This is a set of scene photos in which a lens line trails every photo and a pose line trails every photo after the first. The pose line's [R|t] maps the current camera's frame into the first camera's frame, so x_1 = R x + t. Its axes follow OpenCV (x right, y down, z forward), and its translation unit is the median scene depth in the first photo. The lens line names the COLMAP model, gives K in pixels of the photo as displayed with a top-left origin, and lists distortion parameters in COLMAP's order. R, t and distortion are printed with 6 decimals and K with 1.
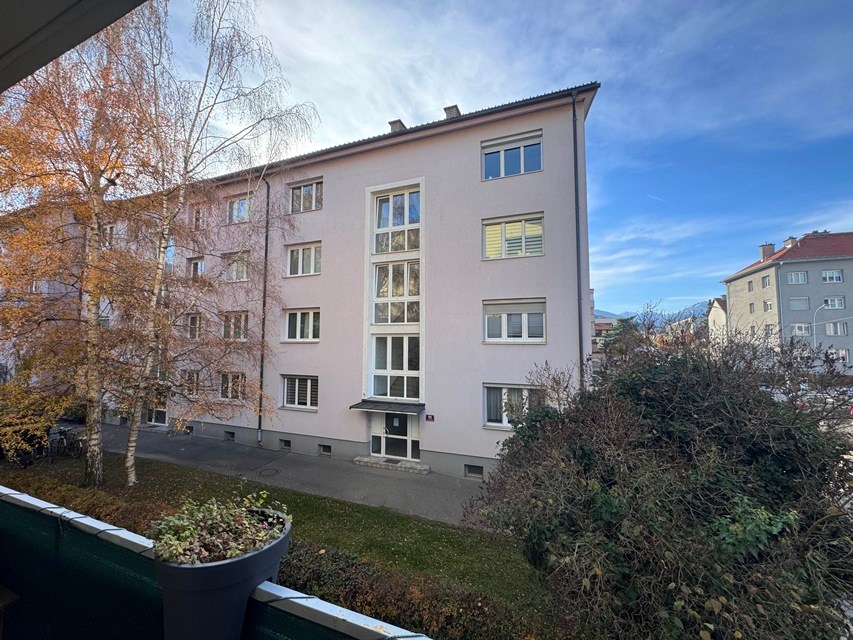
lens RADIAL K [[343.7, 0, 423.8], [0, 343.7, 324.7], [0, 0, 1]] dist [-0.002721, 0.000194]
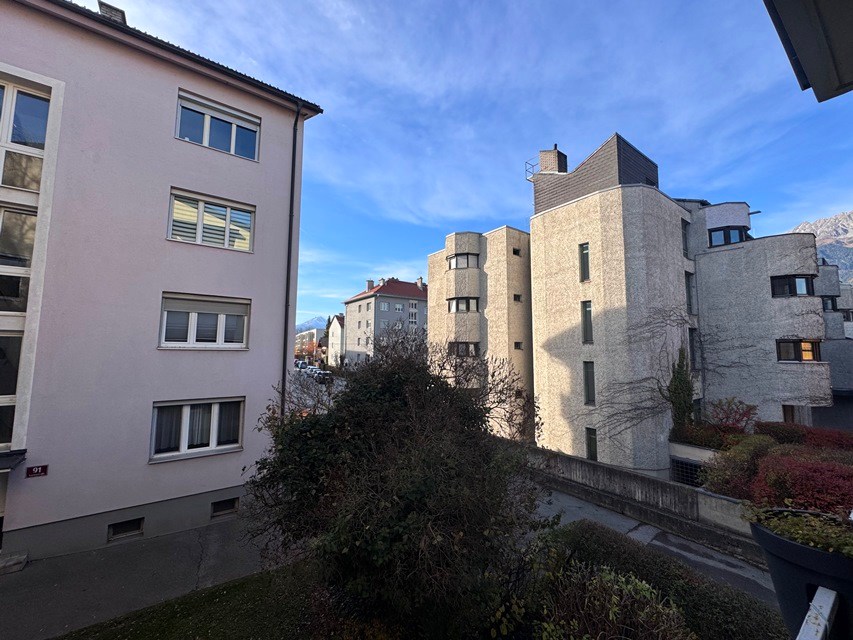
lens RADIAL K [[343.7, 0, 433.0], [0, 343.7, 325.3], [0, 0, 1]] dist [-0.002721, 0.000194]
pose [[0.525962, 0.060940, 0.848322, -0.154480], [-0.041198, 0.998084, -0.046156, 0.013264], [-0.849510, -0.010673, 0.527465, 0.098498]]
